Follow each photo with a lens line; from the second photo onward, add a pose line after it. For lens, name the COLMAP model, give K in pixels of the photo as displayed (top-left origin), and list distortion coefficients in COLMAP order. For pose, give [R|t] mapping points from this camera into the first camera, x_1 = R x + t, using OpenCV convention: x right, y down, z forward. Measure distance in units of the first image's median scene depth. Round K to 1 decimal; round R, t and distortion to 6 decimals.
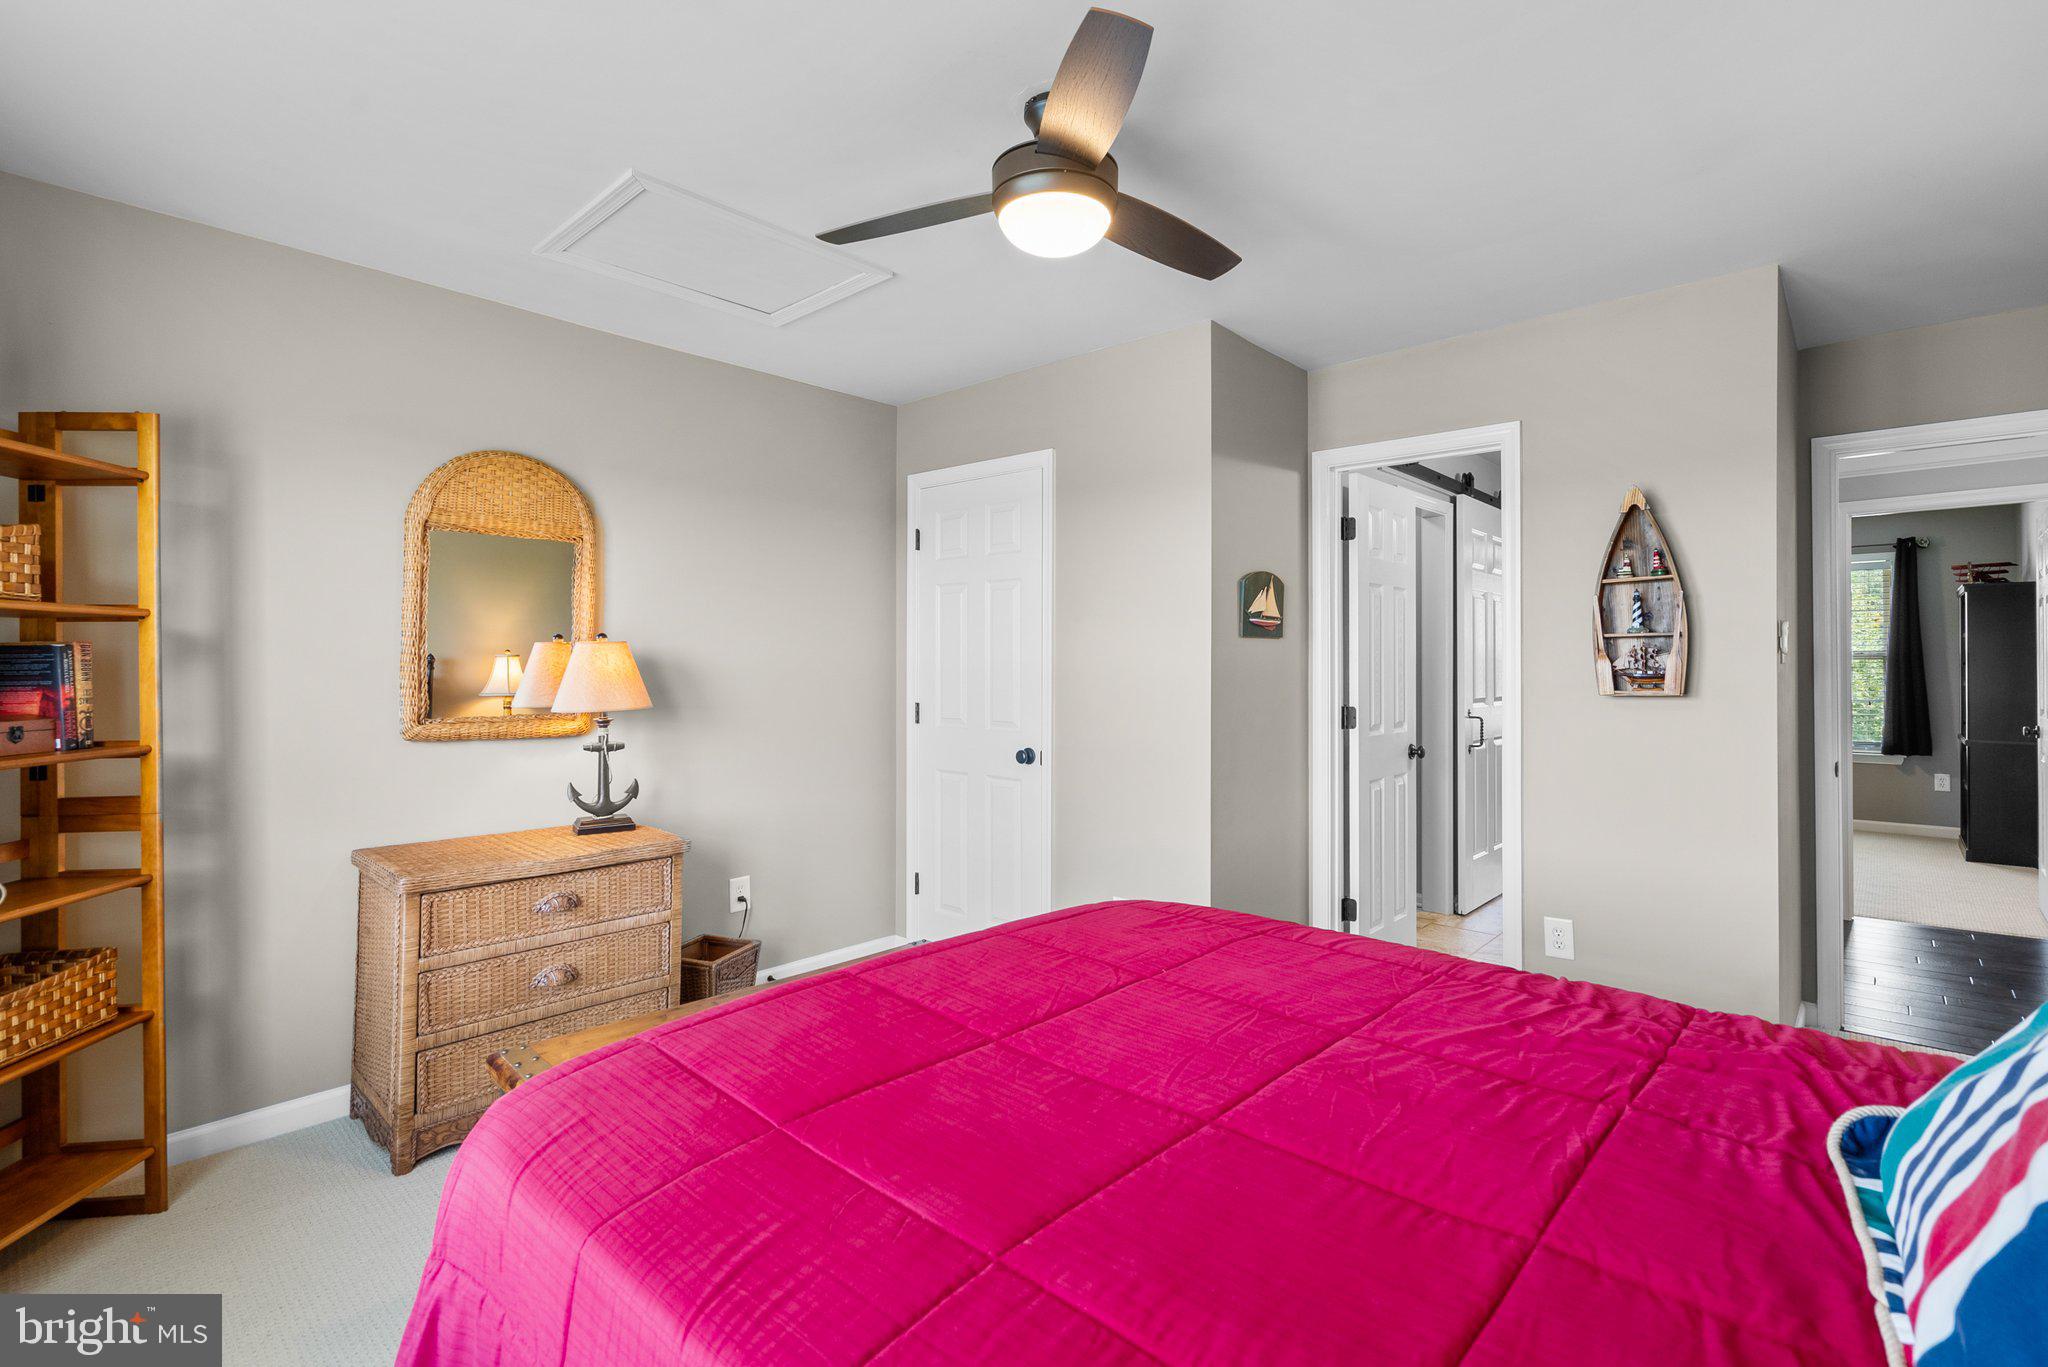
lens RADIAL K [[934.3, 0, 1026.7], [0, 934.3, 665.0], [0, 0, 1]] dist [-0.004741, 0.003309]
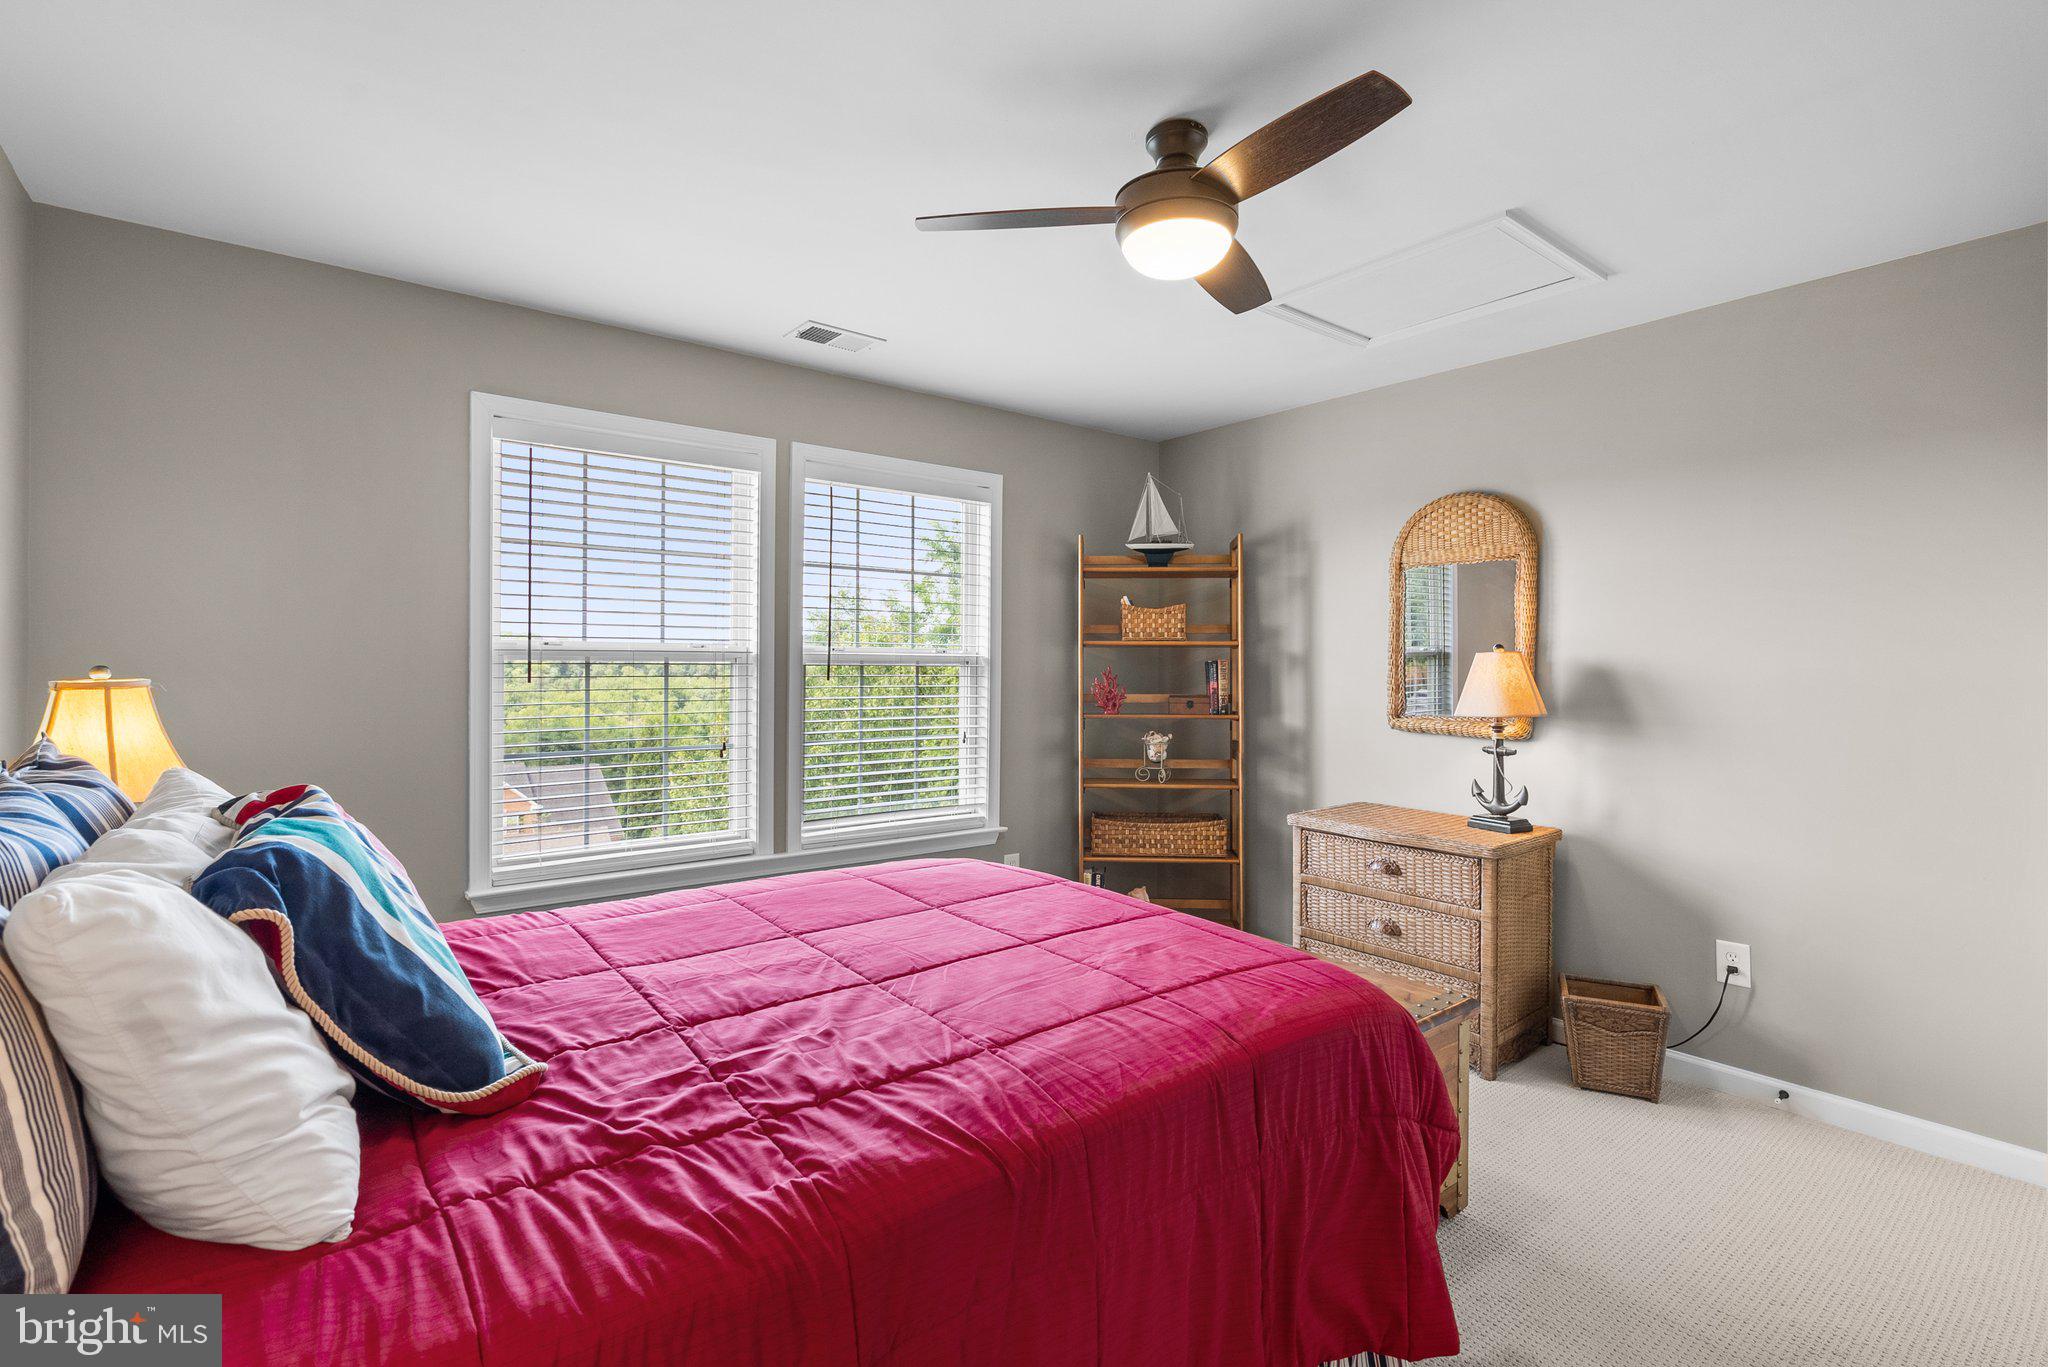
lens RADIAL K [[934.3, 0, 1026.4], [0, 934.3, 677.1], [0, 0, 1]] dist [-0.004741, 0.003309]
pose [[-0.155132, 0.010344, -0.987840, 0.728411], [-0.006365, 0.999914, 0.011470, -0.005346], [0.987873, 0.008067, -0.155053, 0.671104]]
